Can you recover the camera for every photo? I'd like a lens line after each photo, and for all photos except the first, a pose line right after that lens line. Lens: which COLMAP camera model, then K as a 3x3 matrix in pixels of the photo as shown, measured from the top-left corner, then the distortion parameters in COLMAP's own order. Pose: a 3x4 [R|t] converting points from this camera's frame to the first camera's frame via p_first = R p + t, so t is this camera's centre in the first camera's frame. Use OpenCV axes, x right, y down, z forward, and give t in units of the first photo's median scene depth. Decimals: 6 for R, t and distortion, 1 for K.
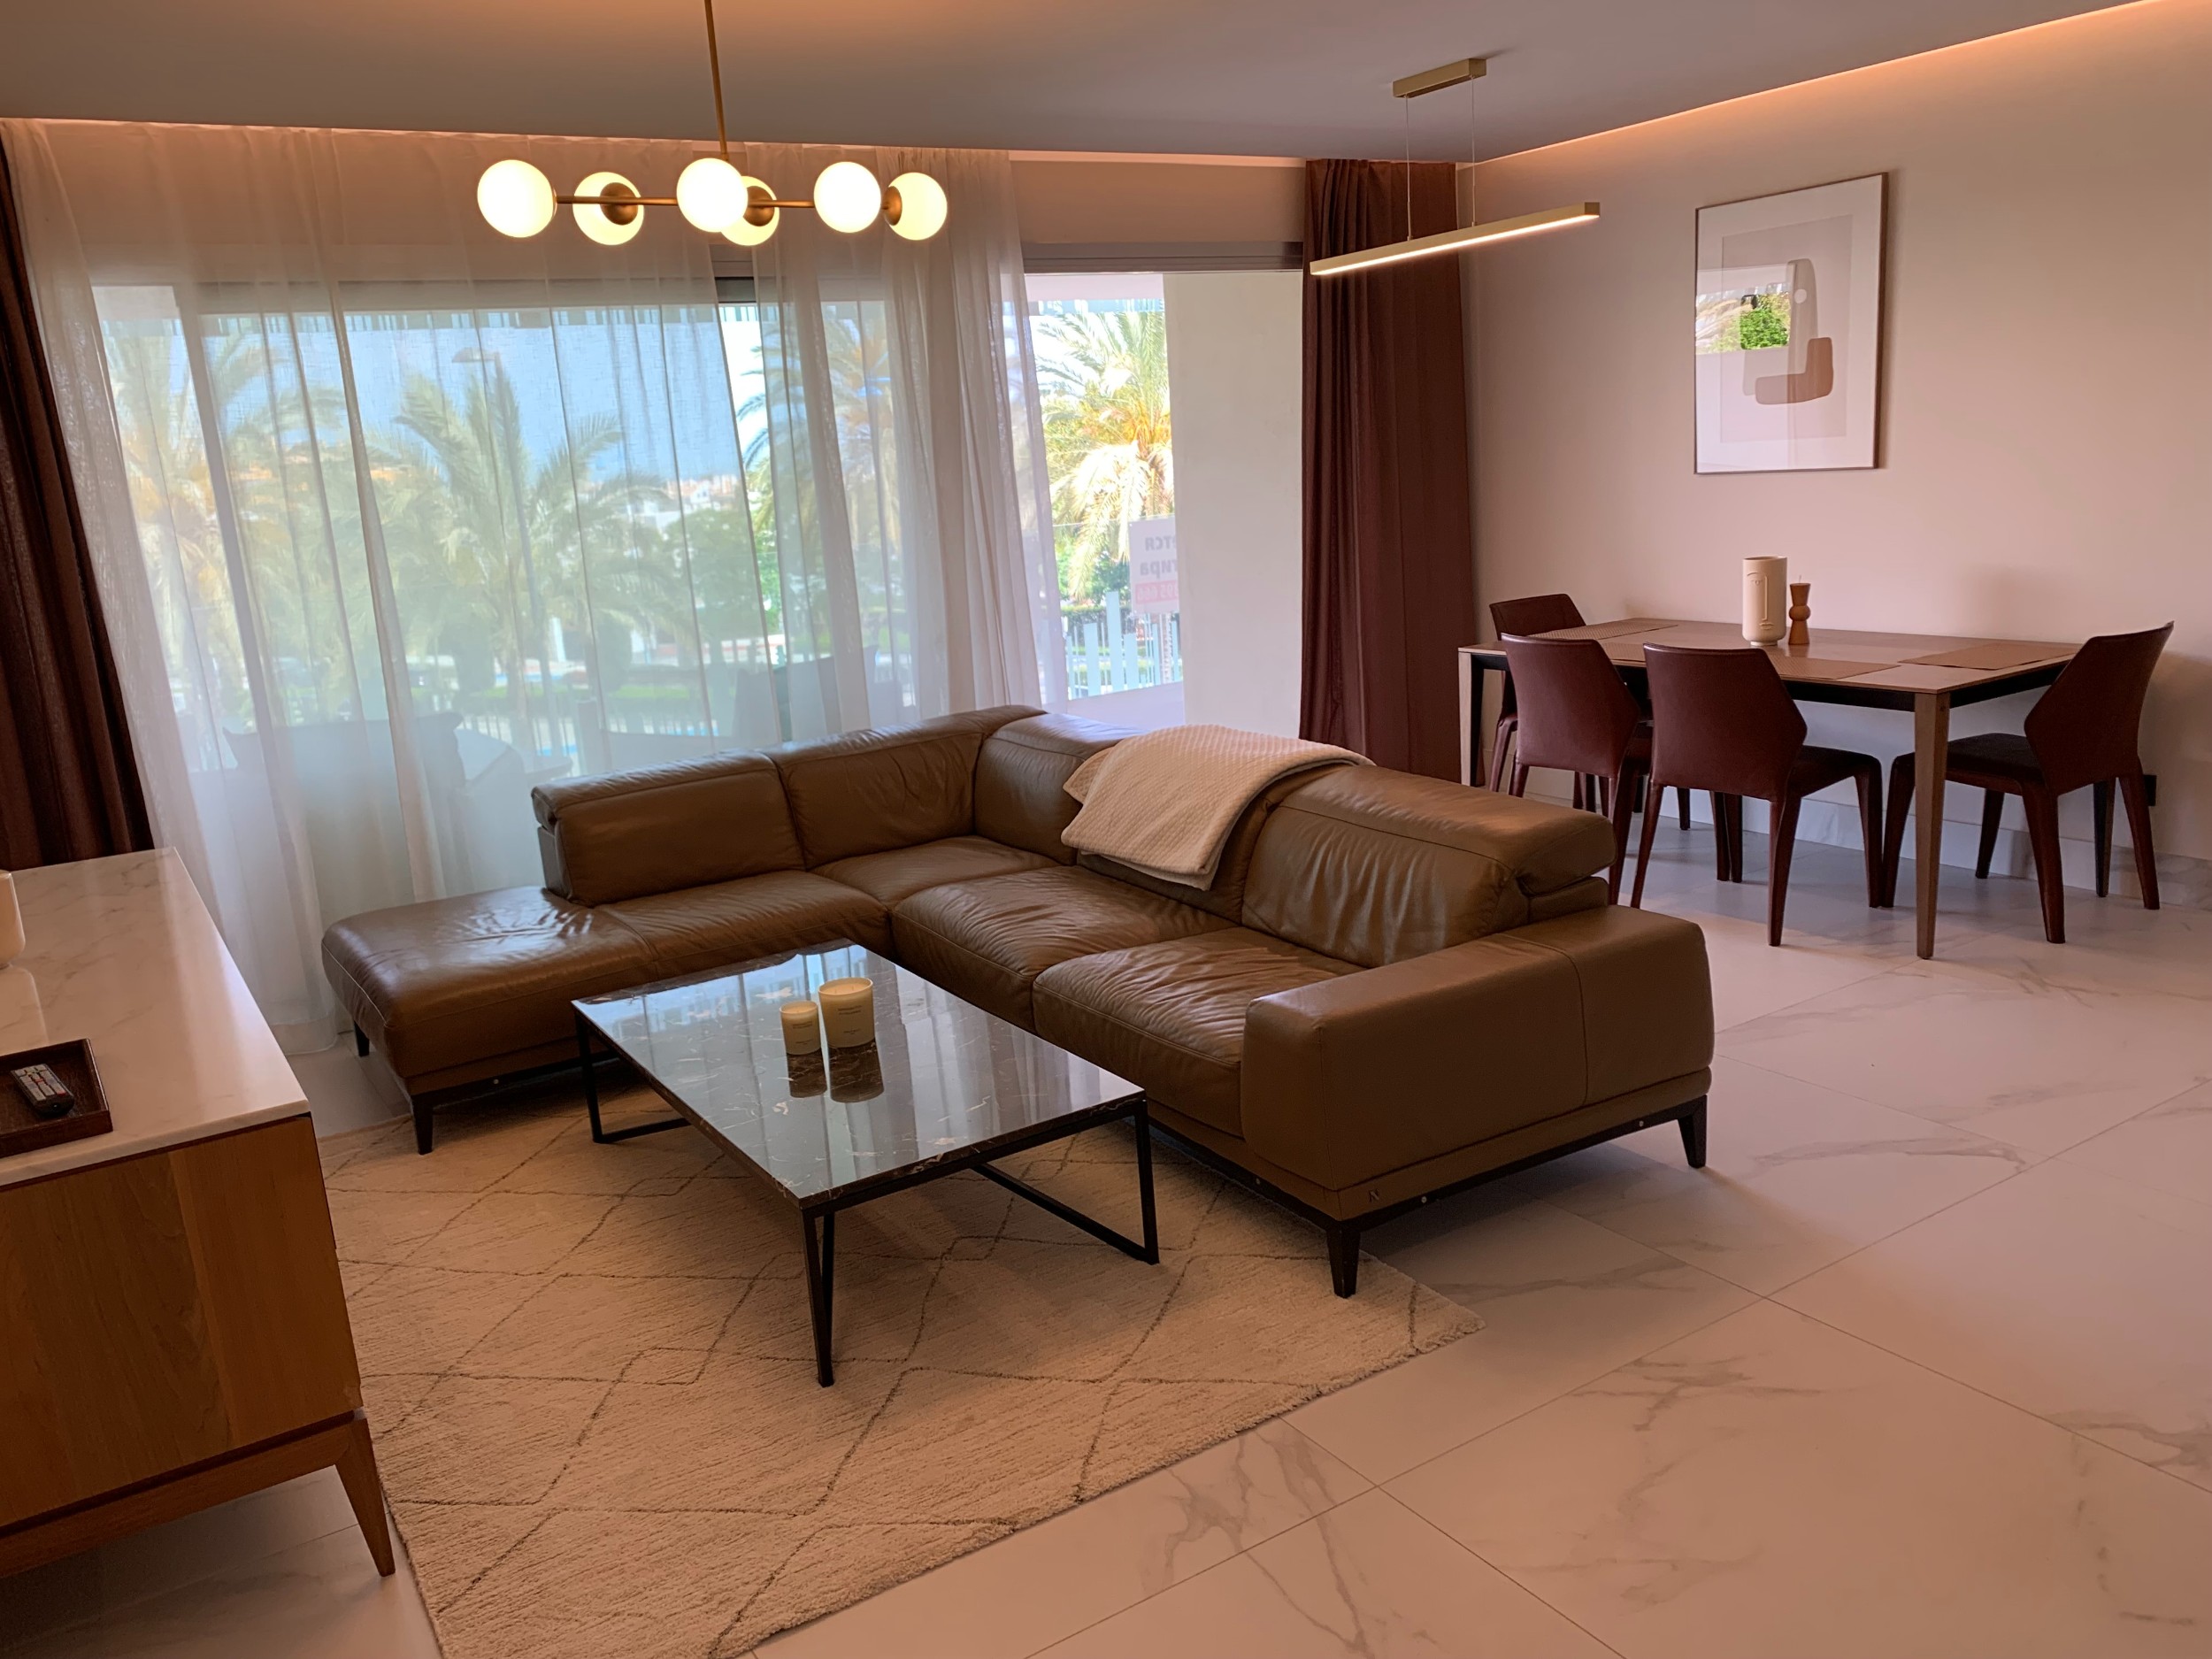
lens RADIAL K [[1696.1, 0, 1101.2], [0, 1696.1, 867.4], [0, 0, 1]] dist [0.007605, 0.007905]
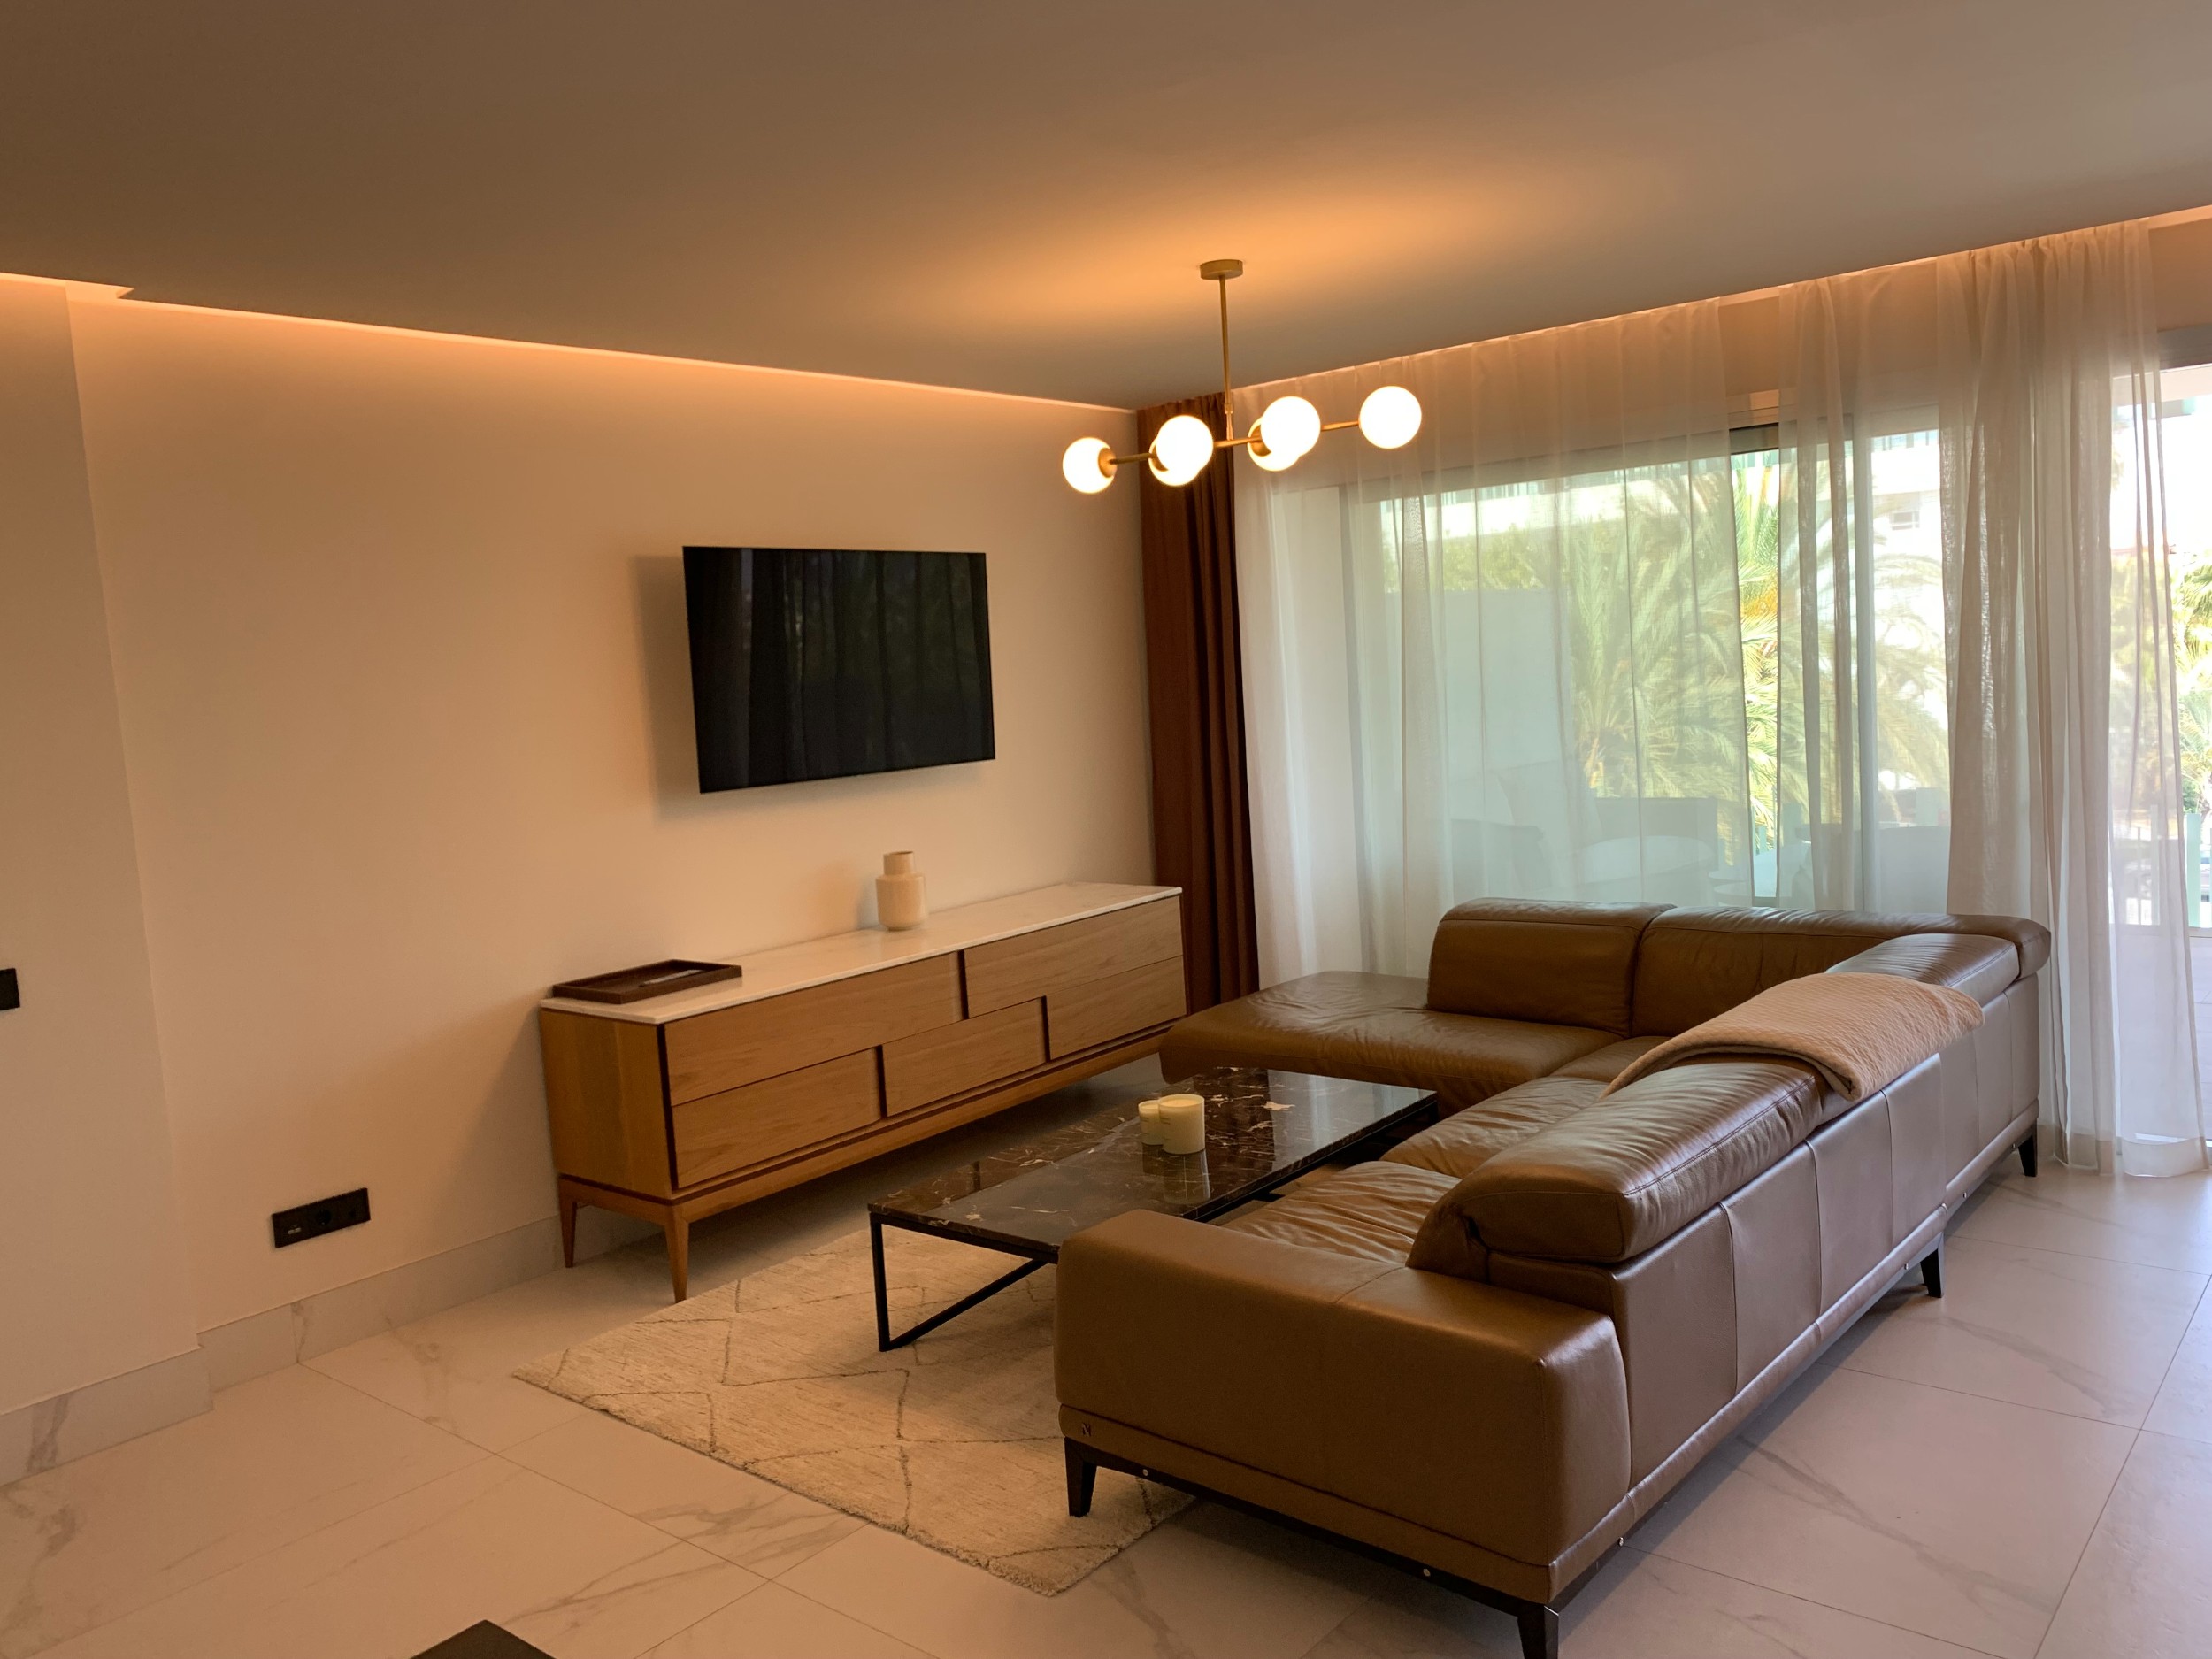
lens RADIAL K [[1724.8, 0, 1106.0], [0, 1724.8, 829.5], [0, 0, 1]] dist [0.003297, 0.001915]
pose [[0.306540, 0.149640, -0.940022, 0.662394], [-0.182205, 0.978528, 0.096353, -0.157565], [0.934256, 0.141741, 0.327223, 0.386263]]
